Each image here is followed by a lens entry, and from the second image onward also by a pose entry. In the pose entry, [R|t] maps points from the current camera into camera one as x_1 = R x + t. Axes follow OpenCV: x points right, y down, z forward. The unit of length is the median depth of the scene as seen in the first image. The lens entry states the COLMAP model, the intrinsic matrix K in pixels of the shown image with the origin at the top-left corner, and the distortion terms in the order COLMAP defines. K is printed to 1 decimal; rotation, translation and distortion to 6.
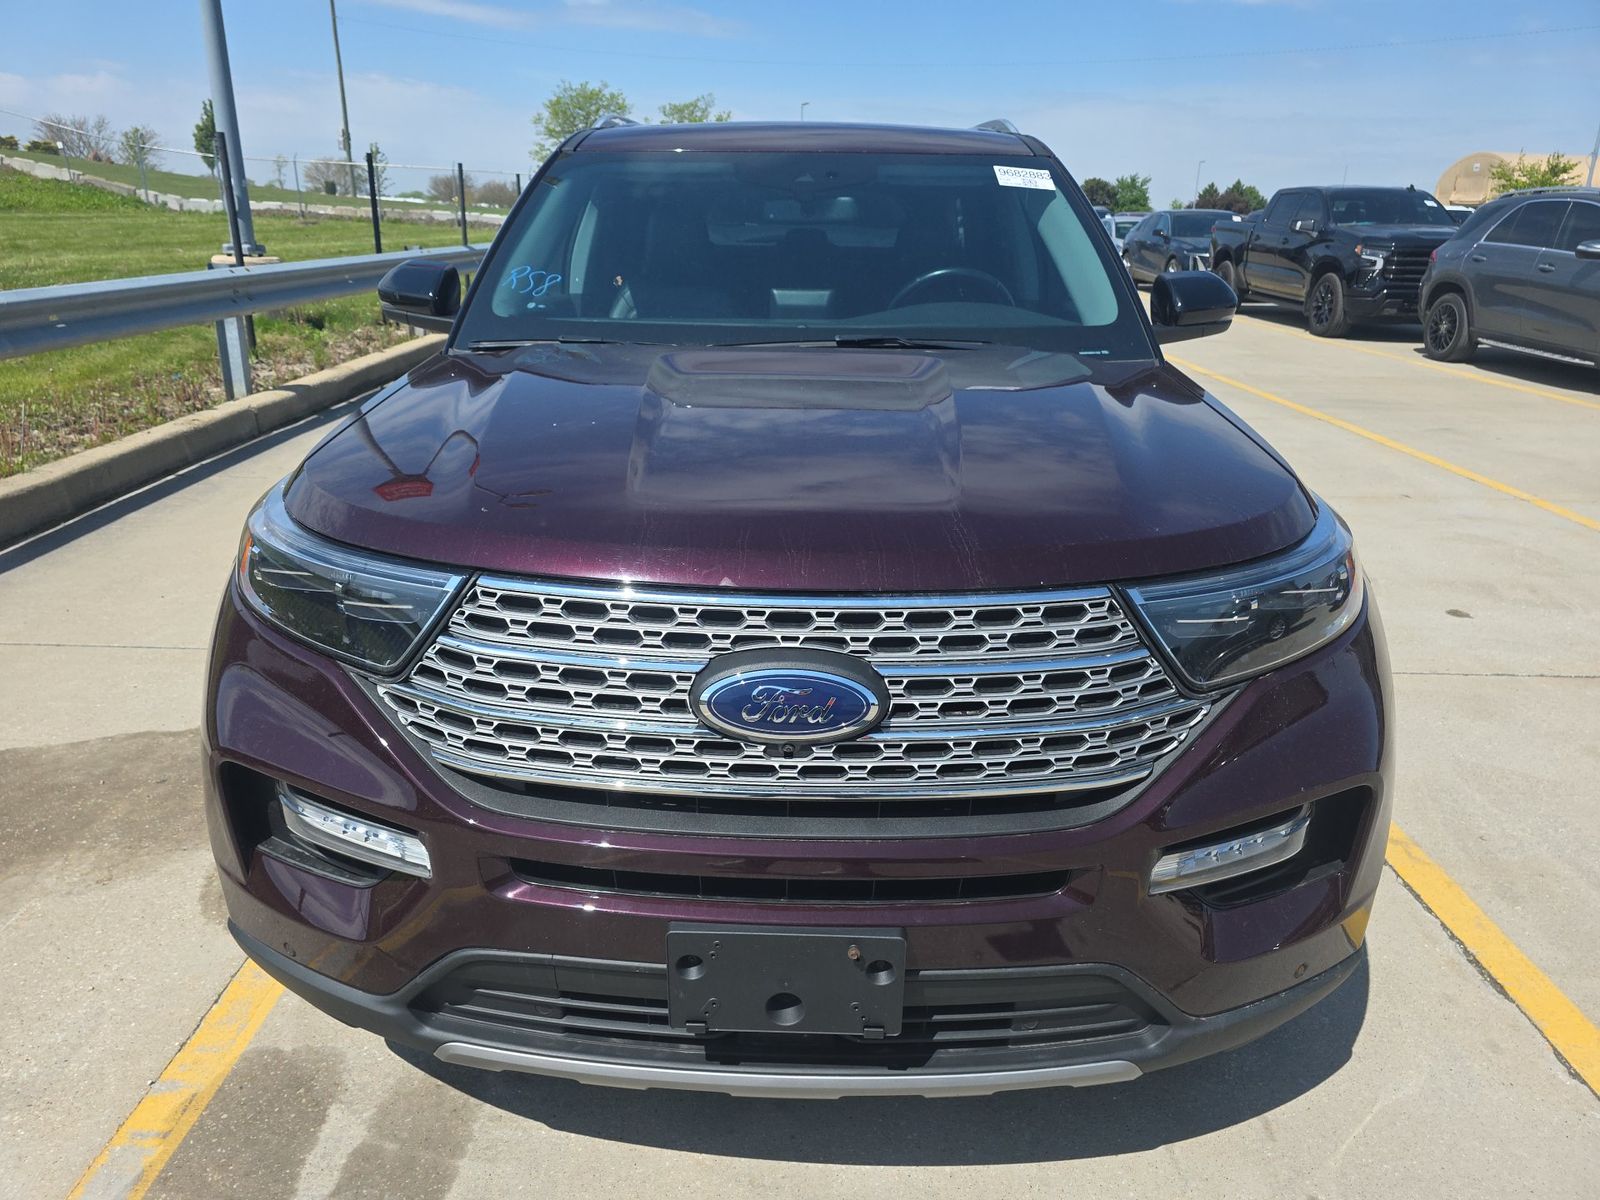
lens RADIAL K [[1092.7, 0, 797.6], [0, 1092.7, 590.3], [0, 0, 1]] dist [0.042792, -0.027112]
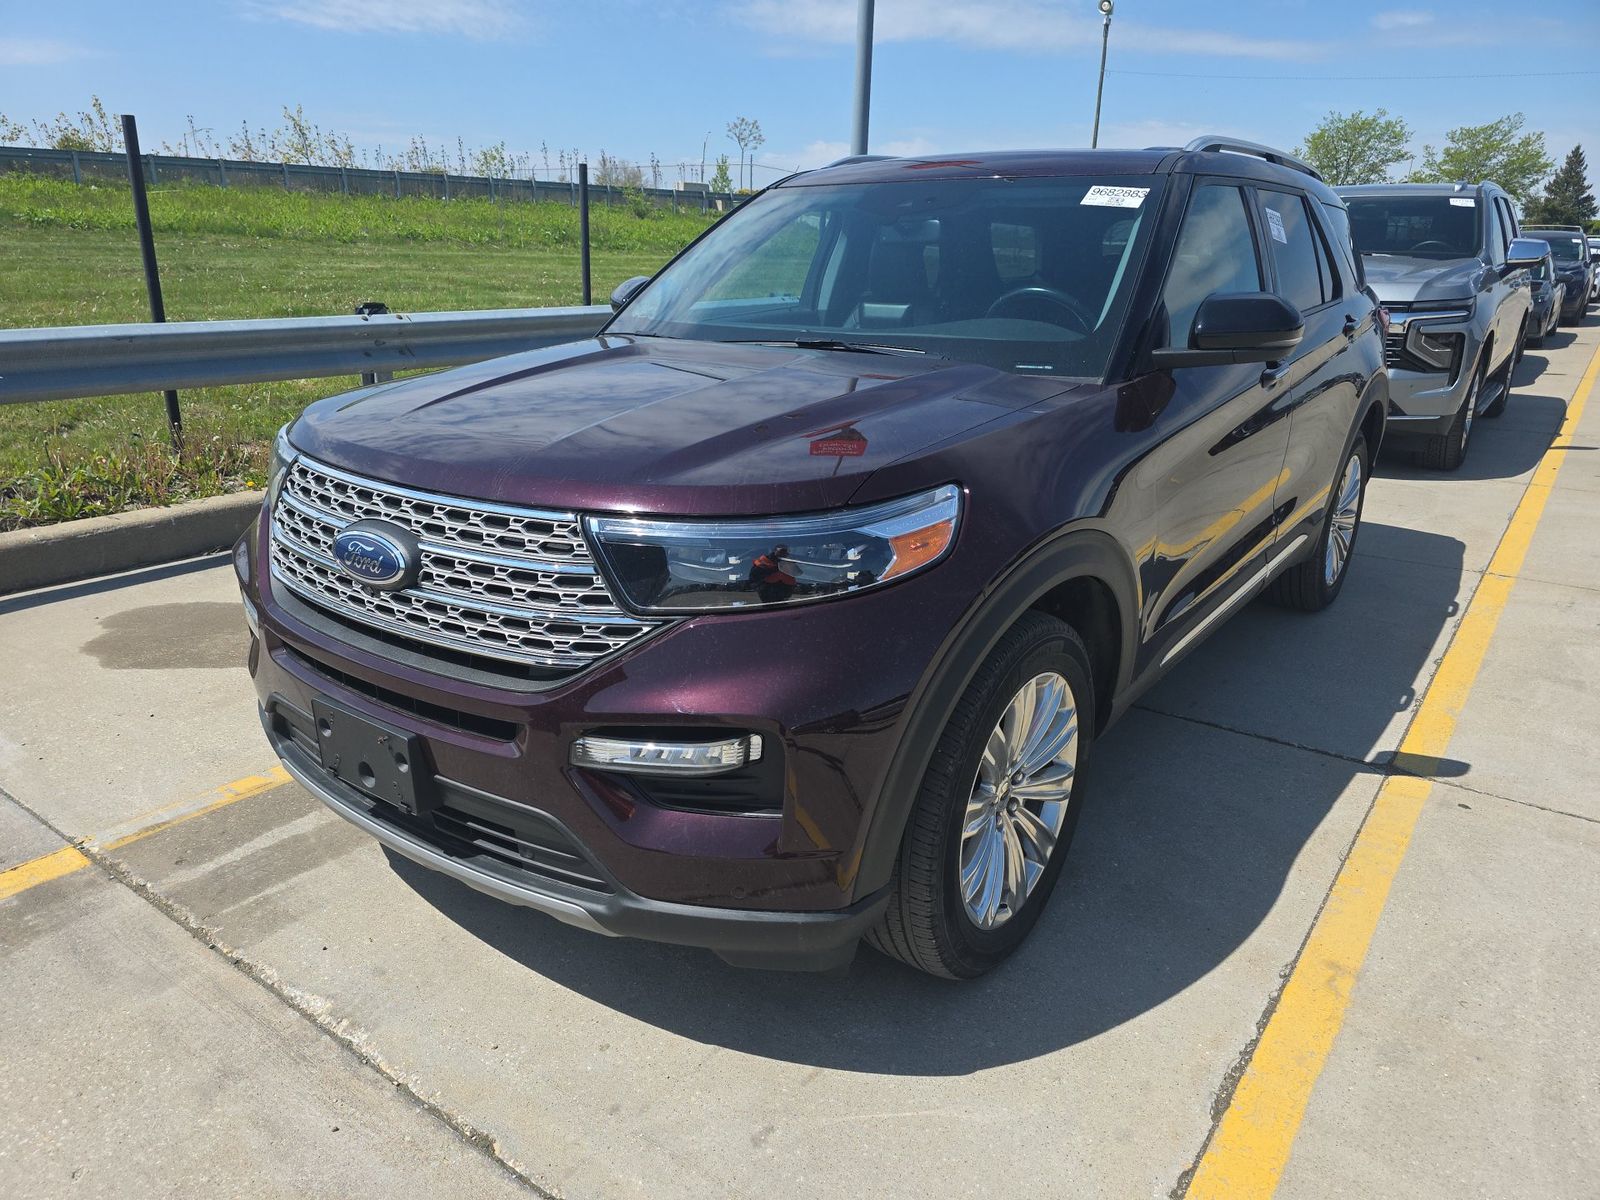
lens RADIAL K [[1092.7, 0, 795.7], [0, 1092.7, 606.4], [0, 0, 1]] dist [0.042792, -0.027112]
pose [[0.817020, 0.176750, -0.548851, 1.118904], [-0.187957, 0.981507, 0.036287, 0.007682], [0.545115, 0.073513, 0.835132, 0.084446]]
